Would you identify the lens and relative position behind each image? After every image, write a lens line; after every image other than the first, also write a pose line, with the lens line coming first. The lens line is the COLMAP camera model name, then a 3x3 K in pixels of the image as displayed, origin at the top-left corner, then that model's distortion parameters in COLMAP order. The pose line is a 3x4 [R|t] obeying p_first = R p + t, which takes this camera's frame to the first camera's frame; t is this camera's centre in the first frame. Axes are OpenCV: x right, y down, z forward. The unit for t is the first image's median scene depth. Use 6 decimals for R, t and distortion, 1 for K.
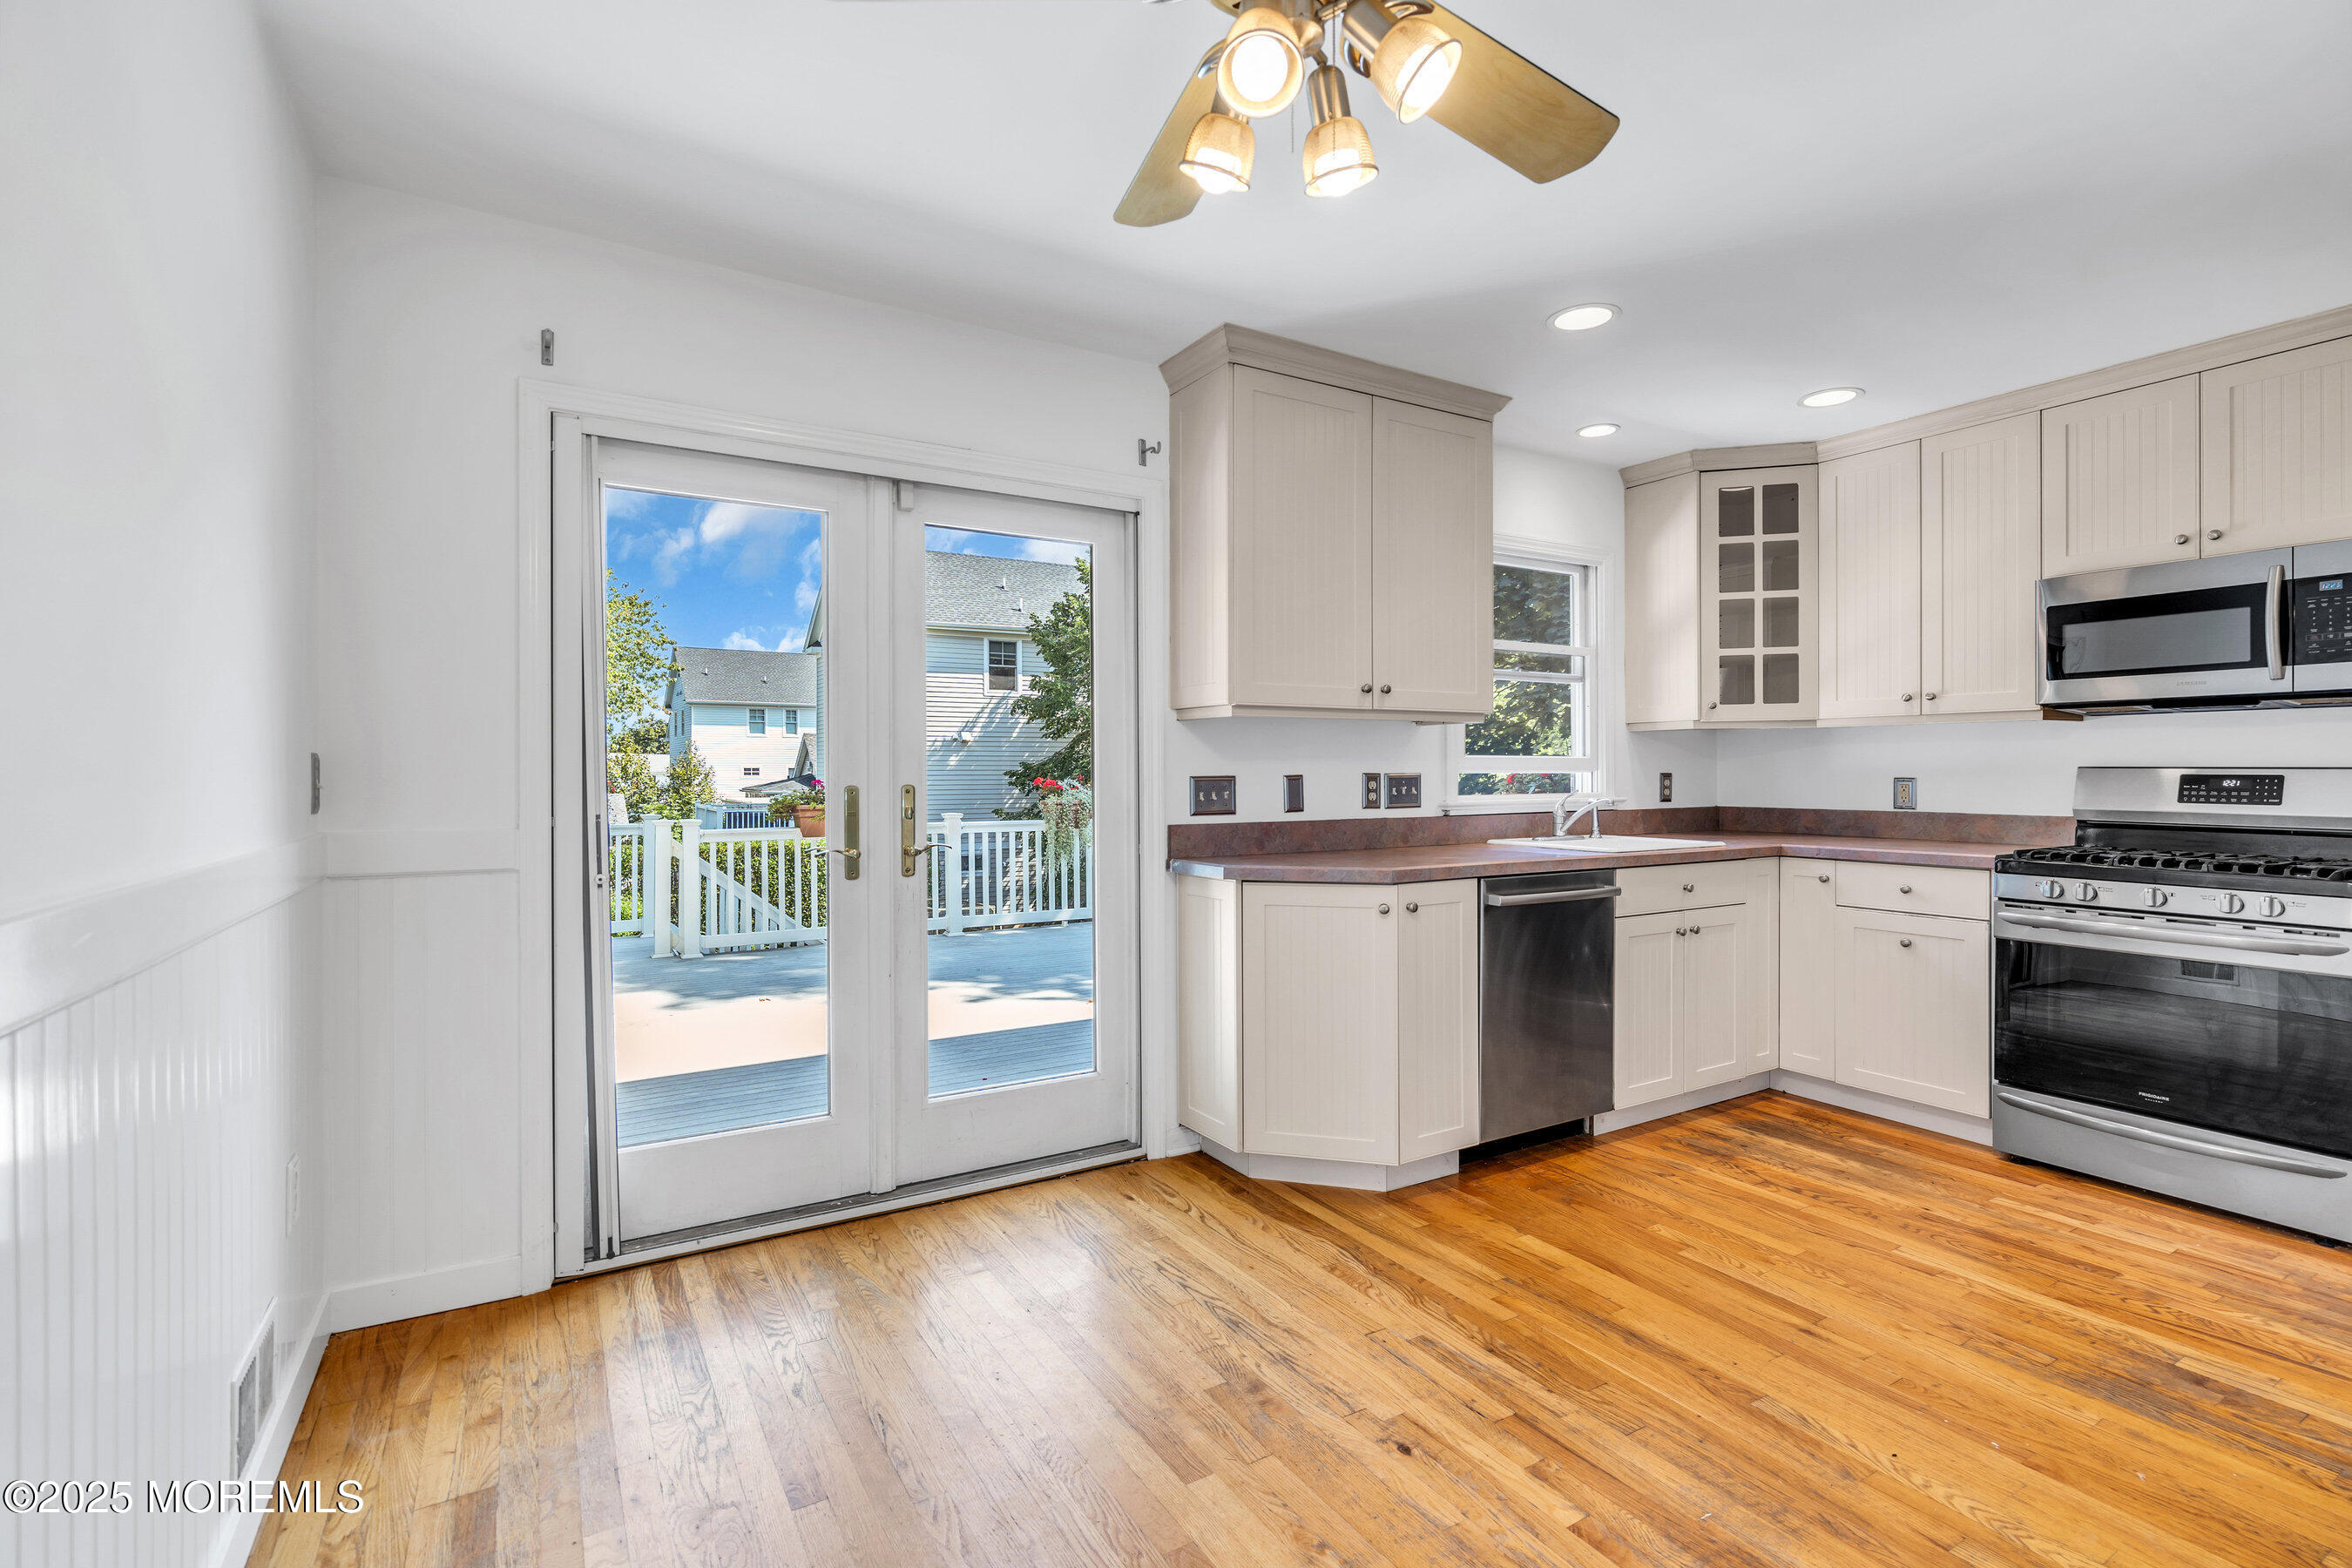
lens RADIAL K [[1069.1, 0, 1167.8], [0, 1069.1, 765.0], [0, 0, 1]] dist [-0.005166, -0.000142]
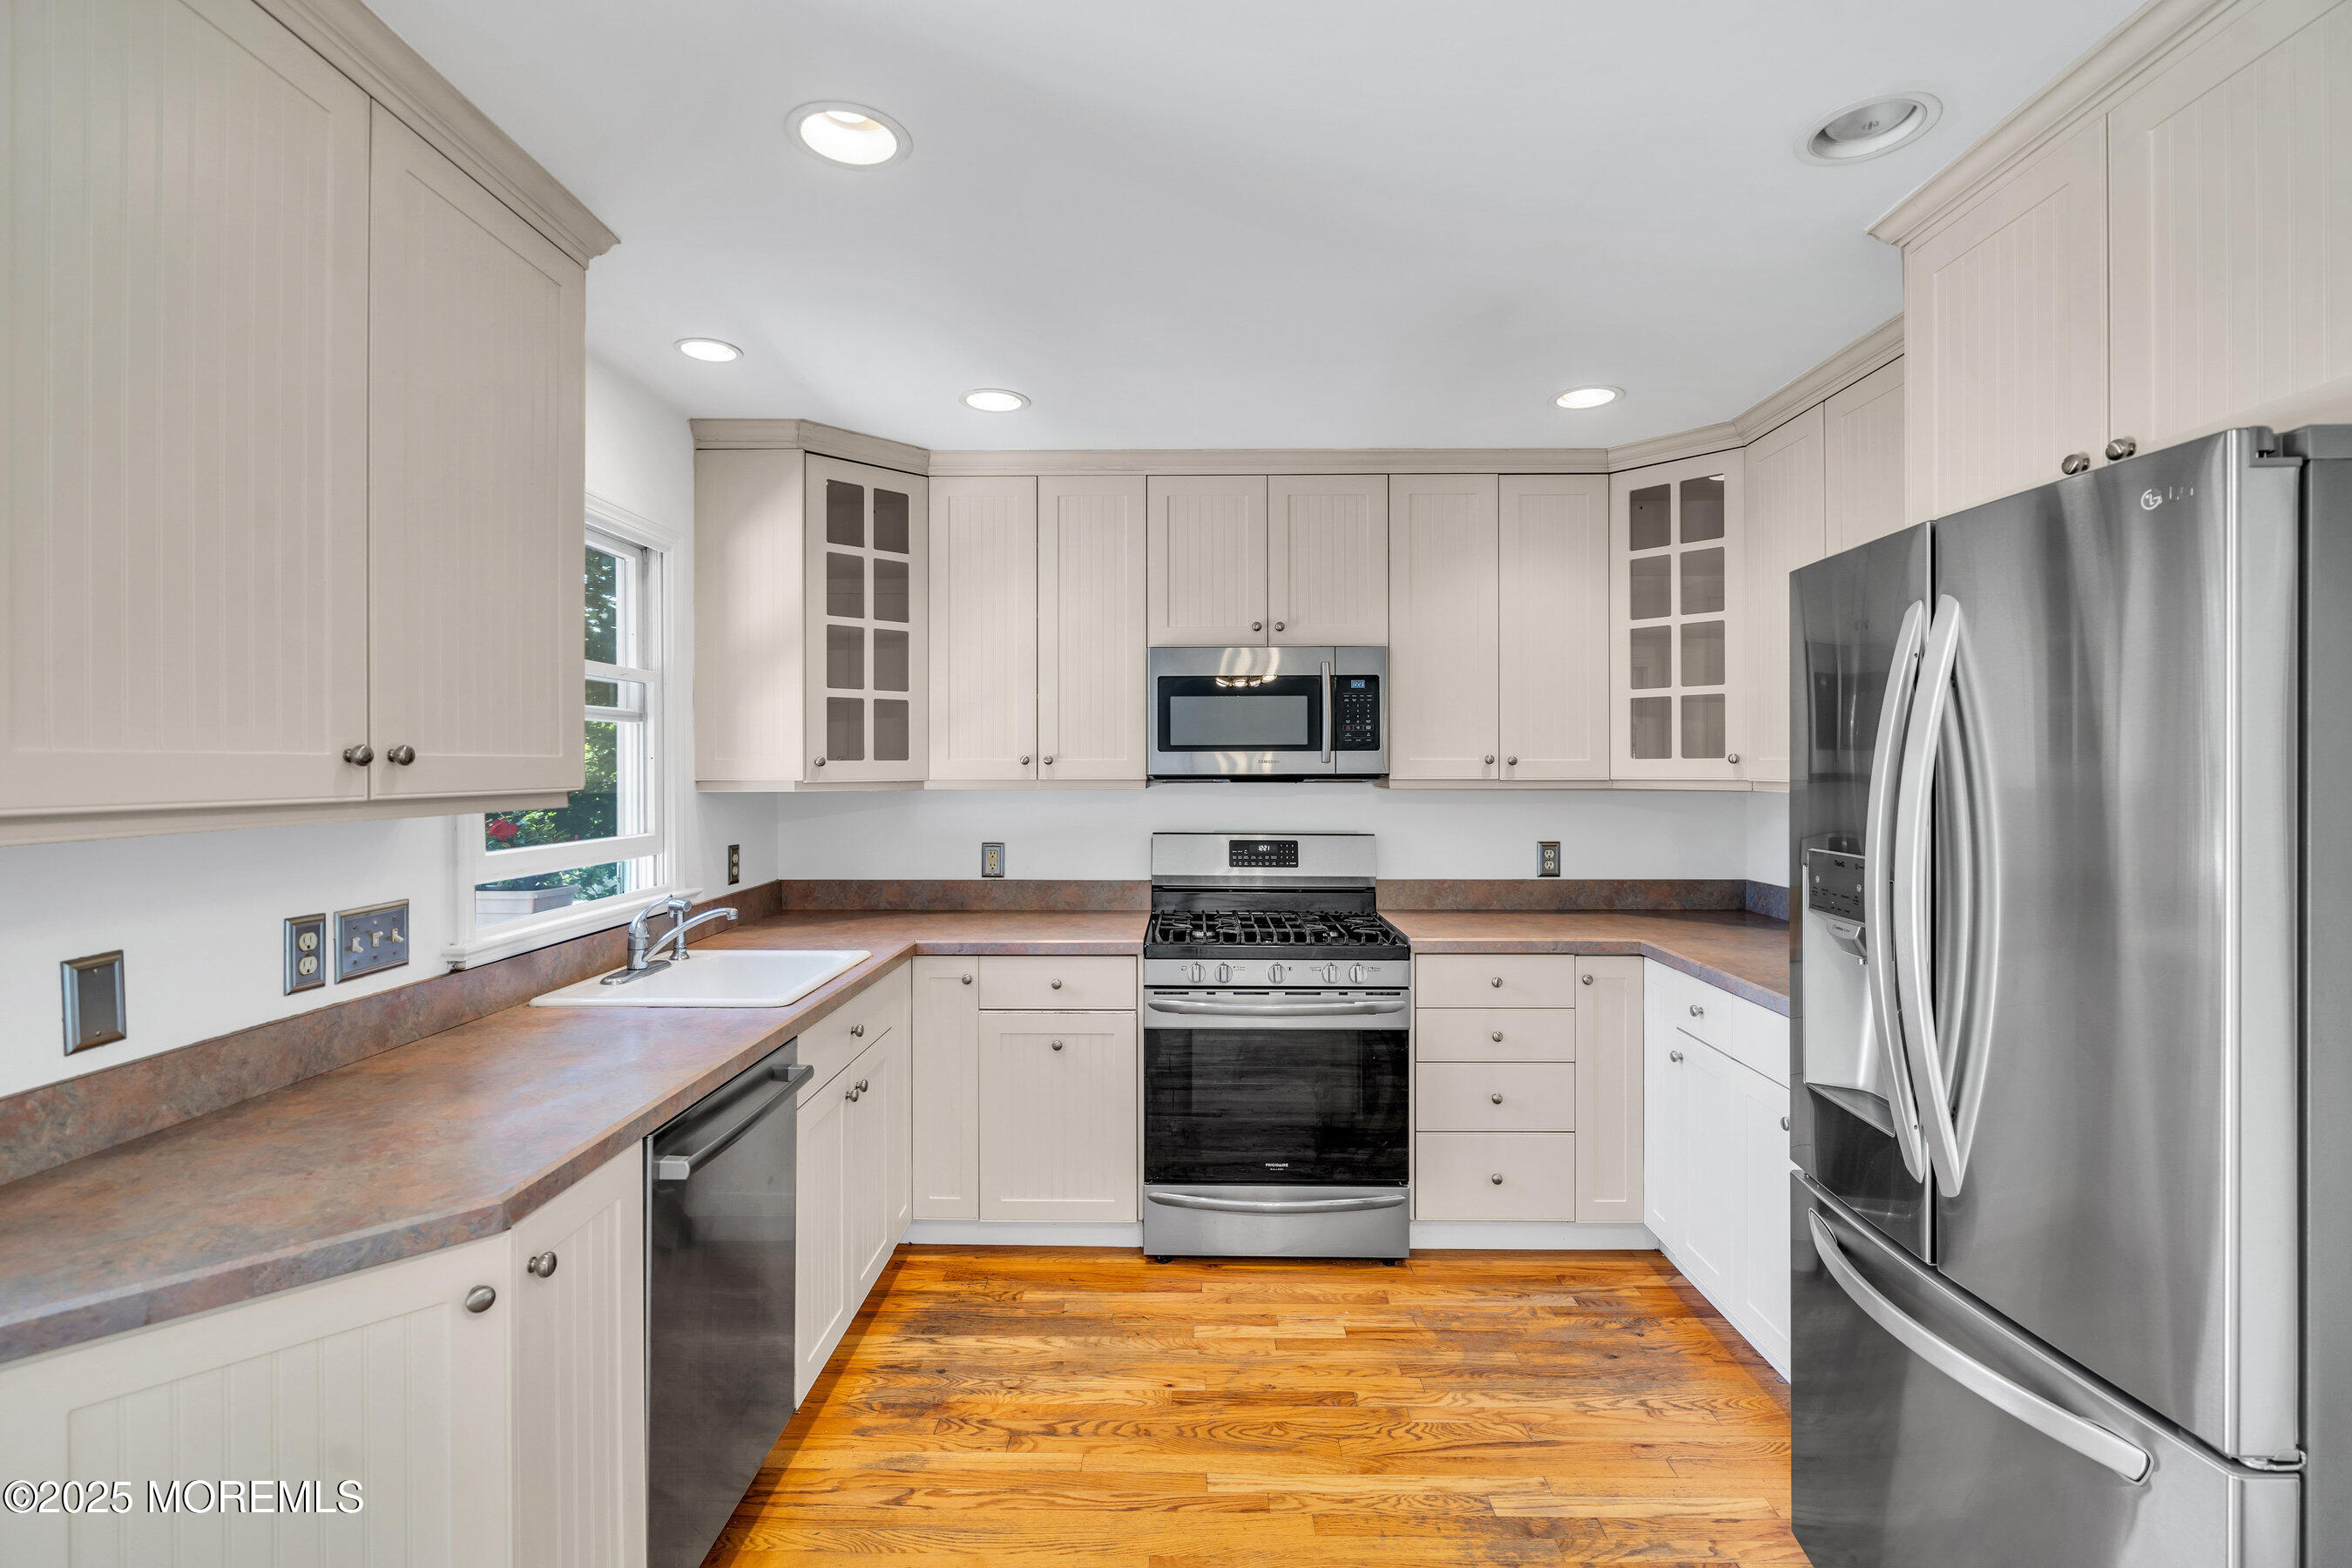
lens RADIAL K [[1069.1, 0, 1167.8], [0, 1069.1, 765.0], [0, 0, 1]] dist [-0.005166, -0.000142]
pose [[0.520703, 0.000431, 0.853738, -0.014110], [-0.005238, 0.999983, 0.002690, -0.068123], [-0.853722, -0.005873, 0.520696, 0.468172]]
